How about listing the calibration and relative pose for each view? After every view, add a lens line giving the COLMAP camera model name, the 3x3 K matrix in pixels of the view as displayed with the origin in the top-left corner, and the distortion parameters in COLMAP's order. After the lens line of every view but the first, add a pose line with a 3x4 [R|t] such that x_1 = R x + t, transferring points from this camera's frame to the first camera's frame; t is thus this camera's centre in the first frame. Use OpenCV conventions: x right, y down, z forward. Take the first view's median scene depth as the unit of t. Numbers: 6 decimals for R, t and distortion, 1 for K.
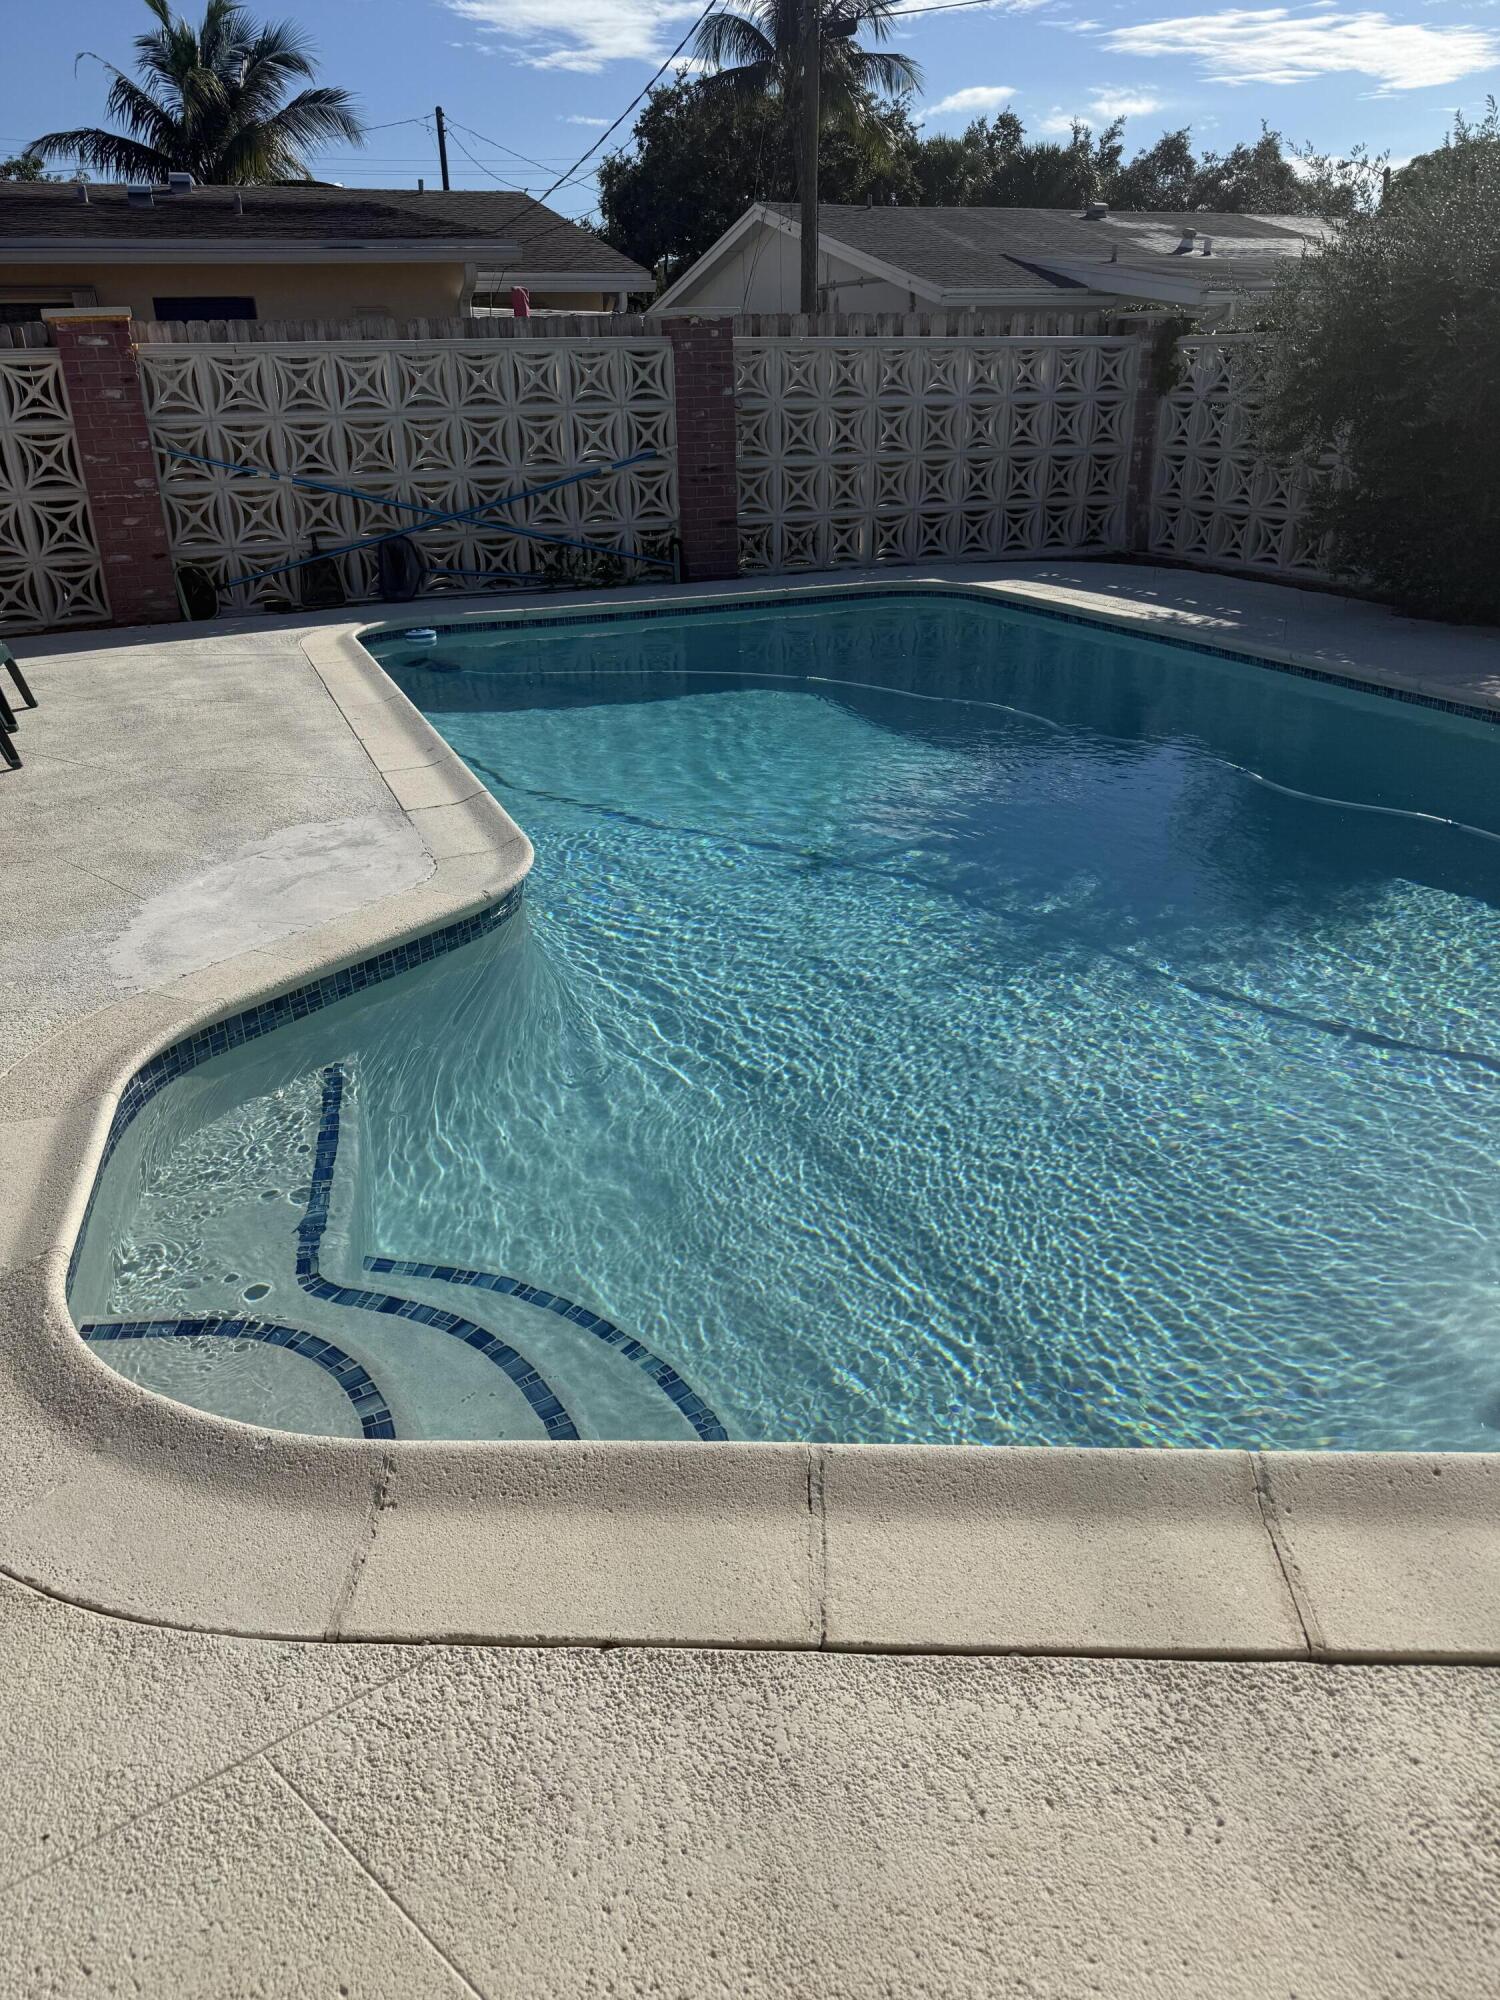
lens RADIAL K [[1402.7, 0, 743.7], [0, 1402.7, 1026.3], [0, 0, 1]] dist [0.015725, -0.022381]
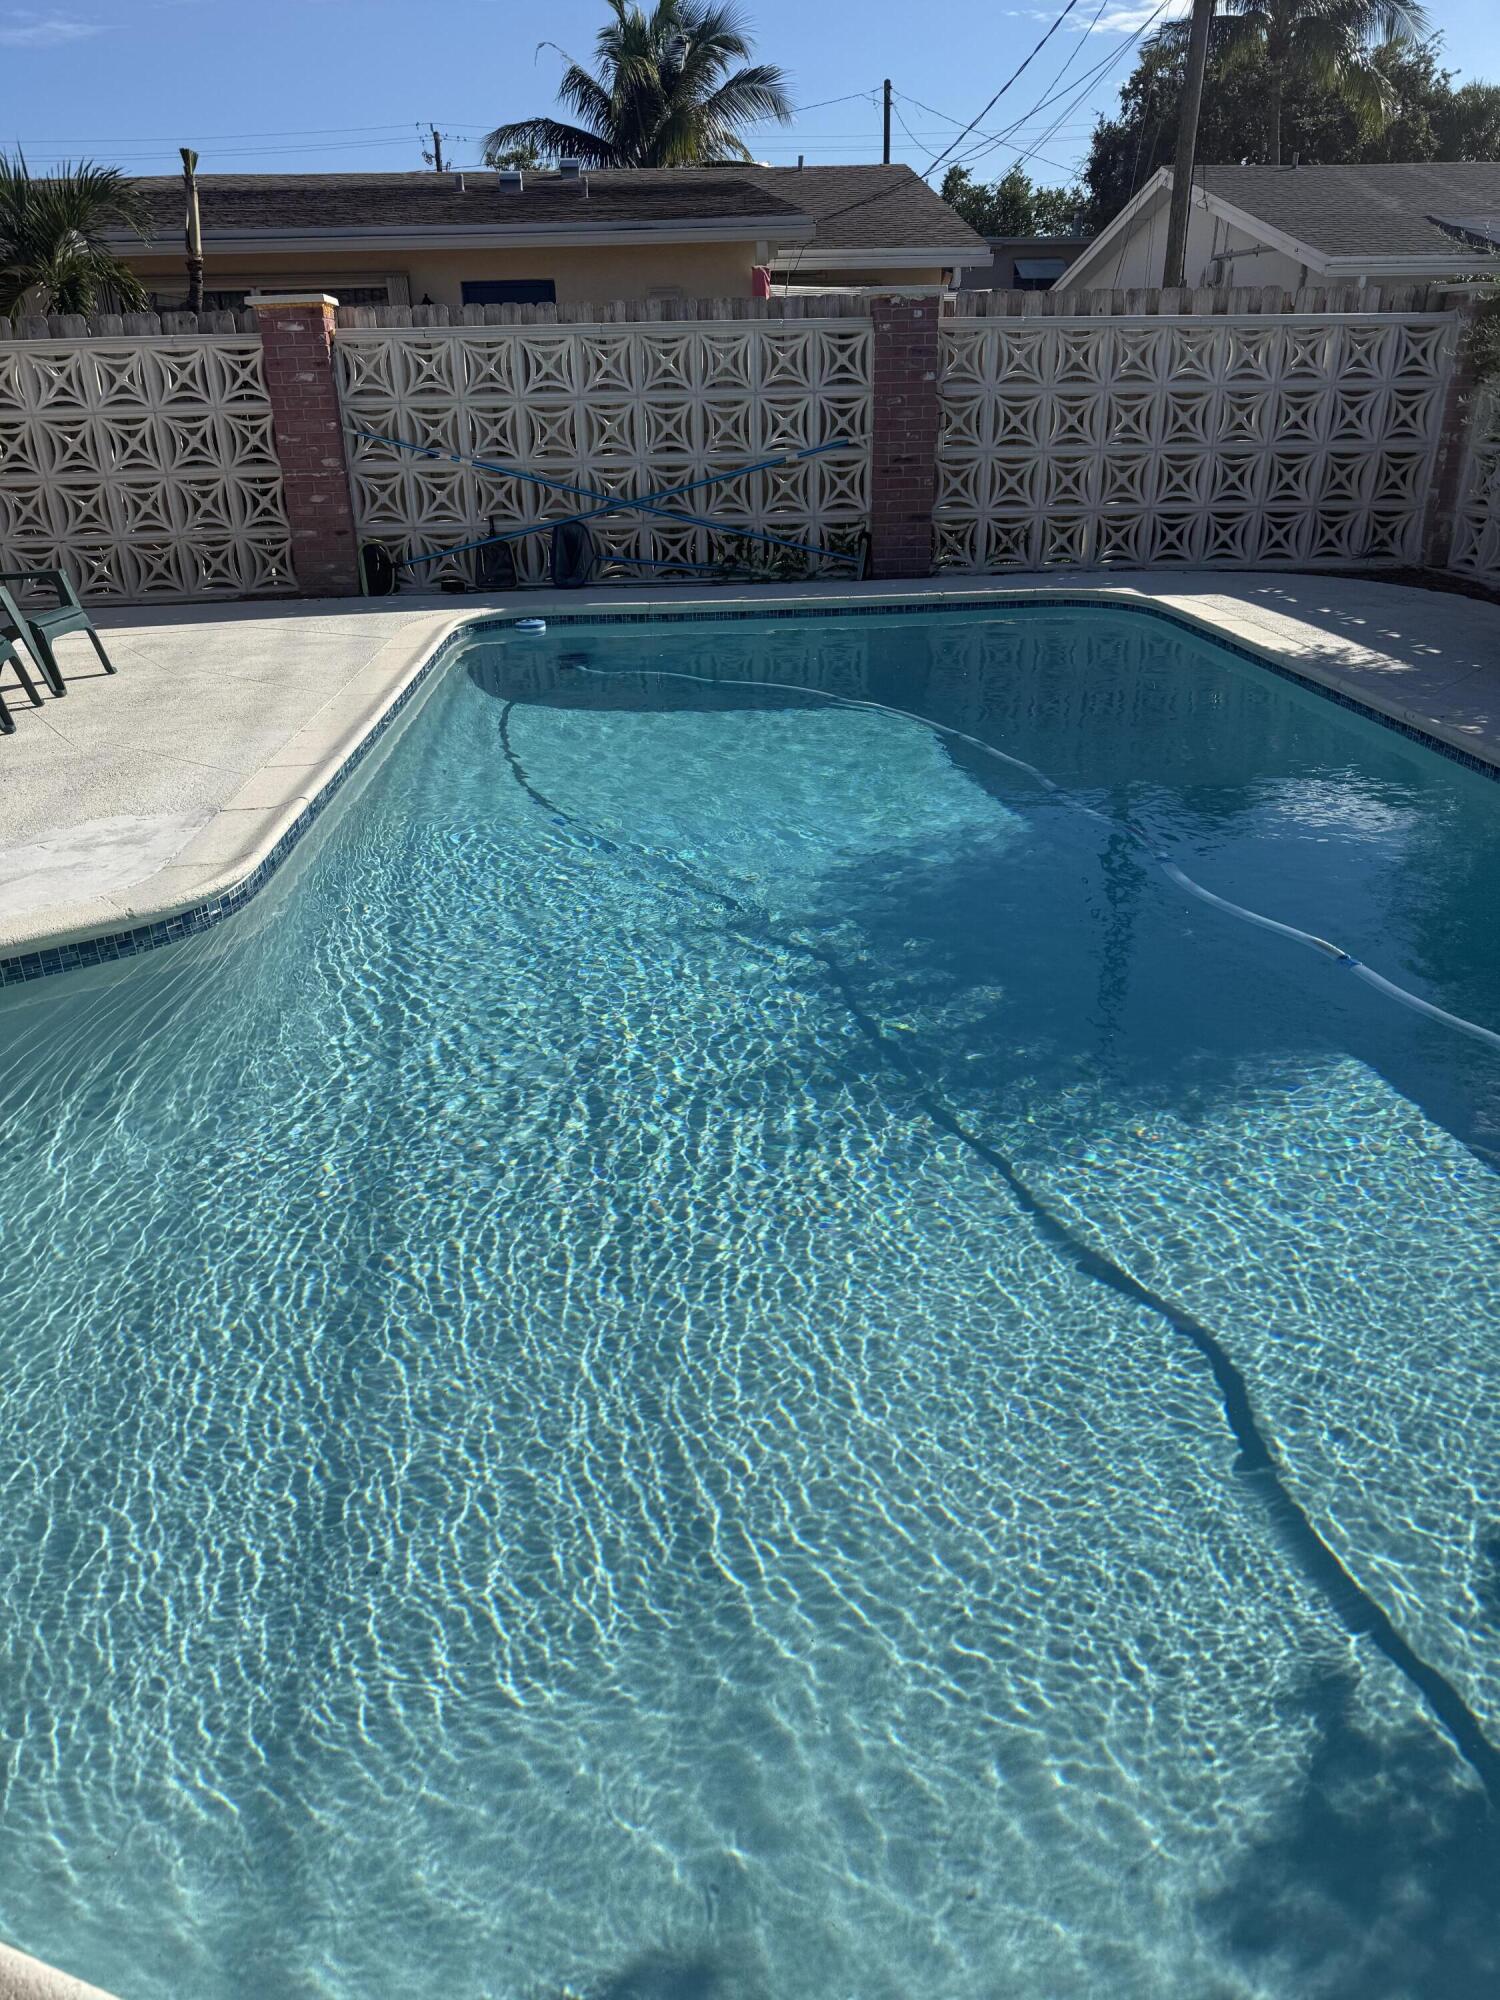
lens RADIAL K [[1402.7, 0, 743.7], [0, 1402.7, 1026.3], [0, 0, 1]] dist [0.015725, -0.022381]
pose [[0.945429, 0.141288, -0.293601, 0.190508], [-0.136861, 0.989948, 0.035679, -0.040728], [0.295690, 0.006450, 0.955262, 0.075301]]
